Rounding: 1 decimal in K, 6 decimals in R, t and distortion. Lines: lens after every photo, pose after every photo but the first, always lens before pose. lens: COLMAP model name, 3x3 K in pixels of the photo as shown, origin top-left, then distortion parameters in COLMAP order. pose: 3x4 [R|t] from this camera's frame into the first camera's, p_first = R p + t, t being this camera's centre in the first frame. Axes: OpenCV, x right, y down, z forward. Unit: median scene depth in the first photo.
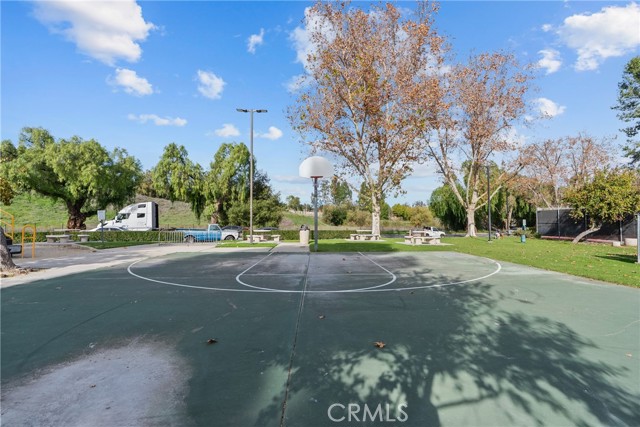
lens RADIAL K [[296.0, 0, 320.0], [0, 296.0, 213.5], [0, 0, 1]] dist [0.000099, -0.000091]
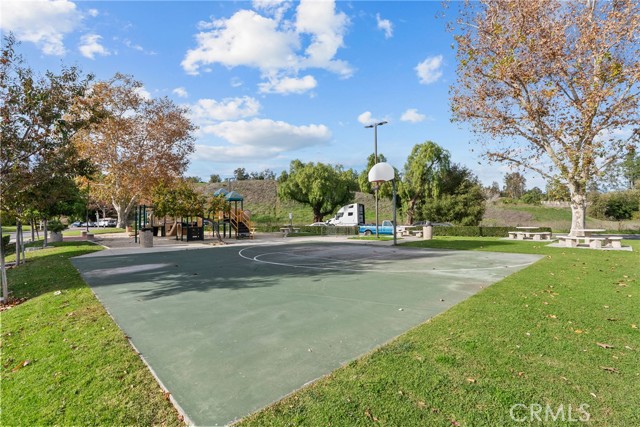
lens RADIAL K [[296.0, 0, 320.0], [0, 296.0, 213.5], [0, 0, 1]] dist [0.000099, -0.000091]
pose [[0.684550, -0.023162, -0.728597, 0.226133], [0.034437, 0.999407, 0.000585, -0.001109], [0.728152, -0.025491, 0.684942, 0.009353]]
